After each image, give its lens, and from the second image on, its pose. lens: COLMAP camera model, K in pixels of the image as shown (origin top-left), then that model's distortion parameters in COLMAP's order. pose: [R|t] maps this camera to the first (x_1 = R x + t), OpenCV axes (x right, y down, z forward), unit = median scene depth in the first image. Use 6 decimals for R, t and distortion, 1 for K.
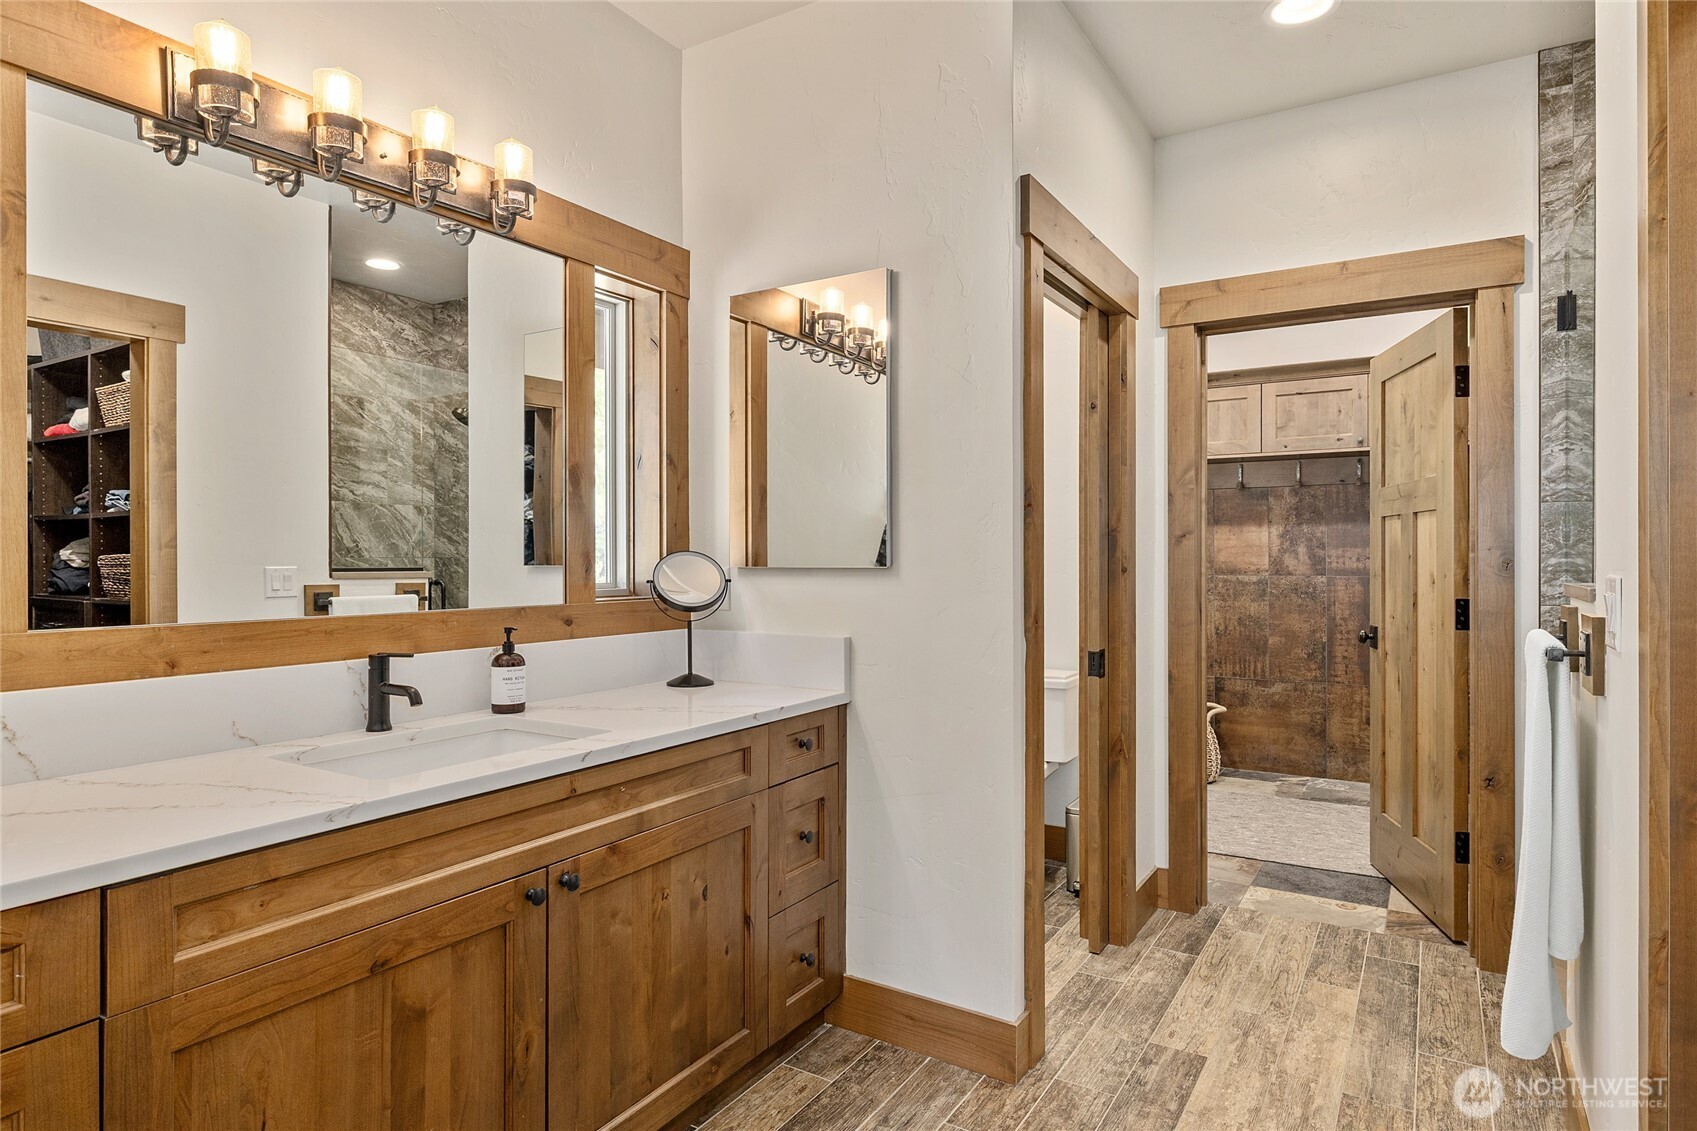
lens RADIAL K [[941.9, 0, 848.3], [0, 941.9, 562.4], [0, 0, 1]] dist [0.000938, 0.000262]
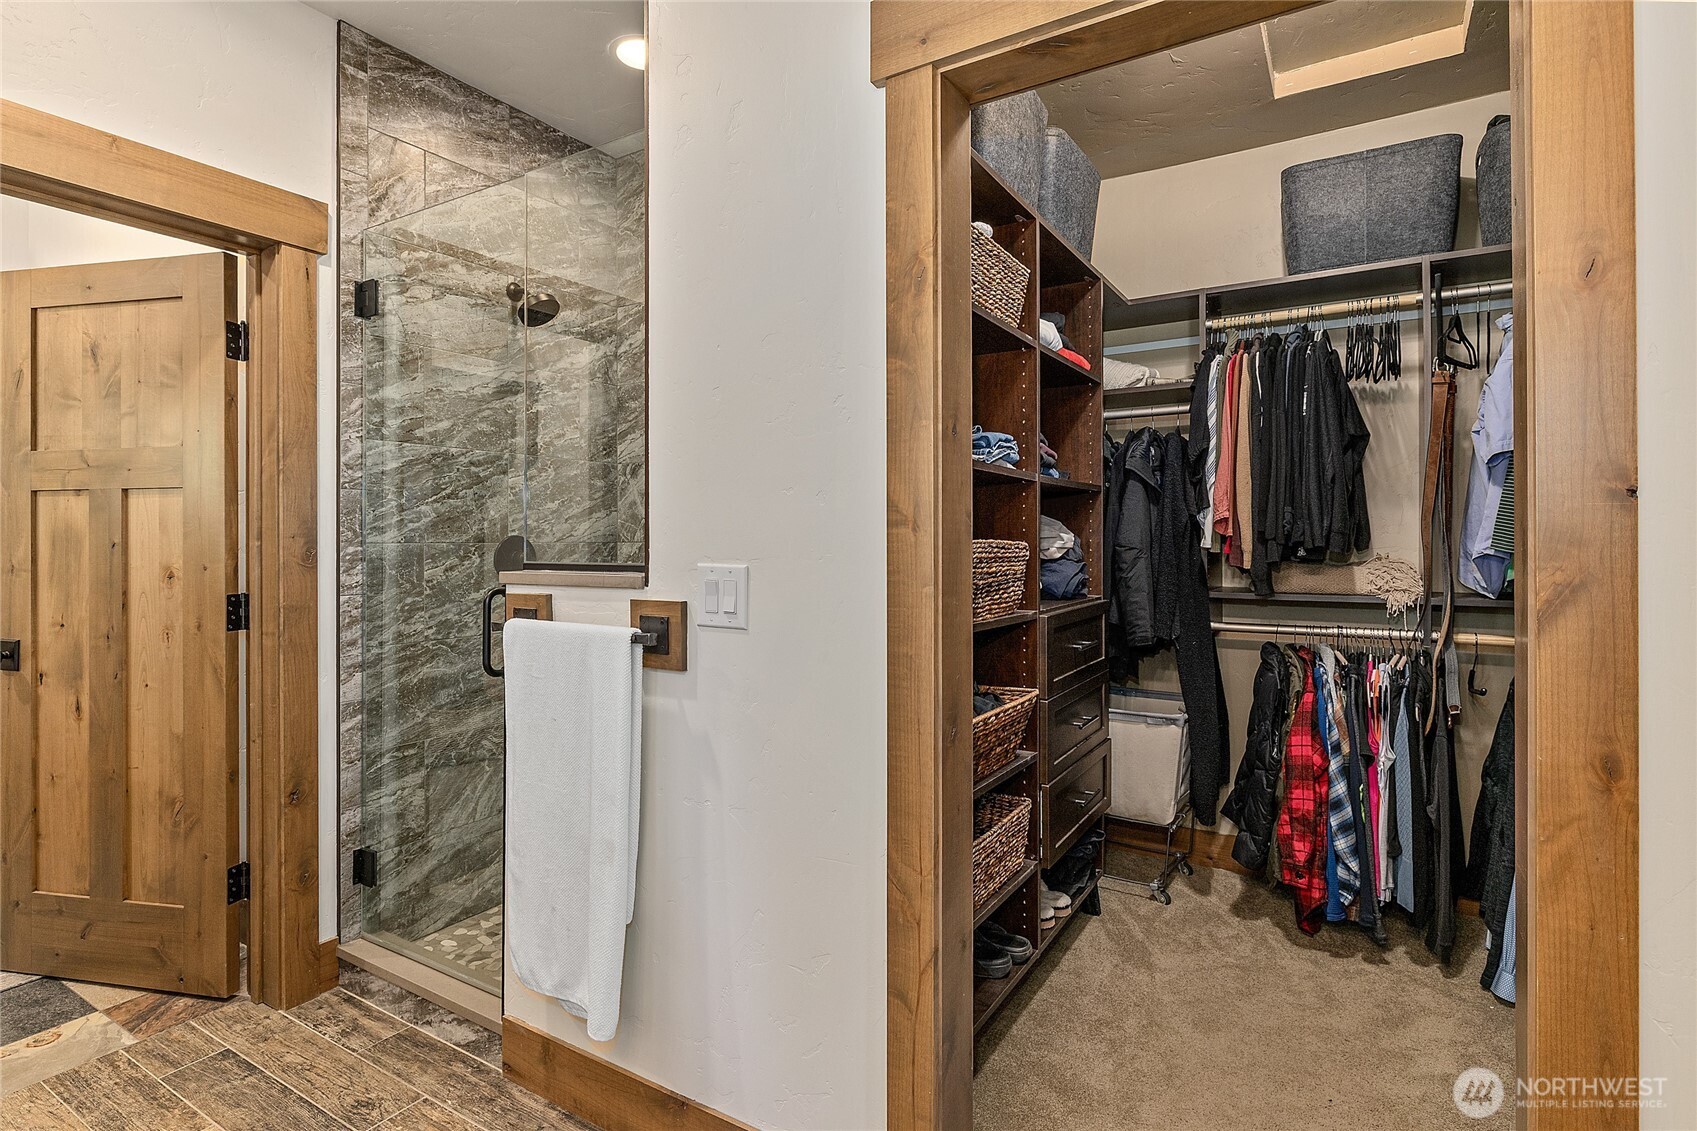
lens RADIAL K [[845.2, 0, 870.9], [0, 845.2, 540.9], [0, 0, 1]] dist [-0.002846, 0.000767]
pose [[-0.003827, 0.000506, 0.999993, -0.127800], [0.004308, 0.999991, -0.000489, -0.007599], [-0.999983, 0.004306, -0.003829, 0.454881]]
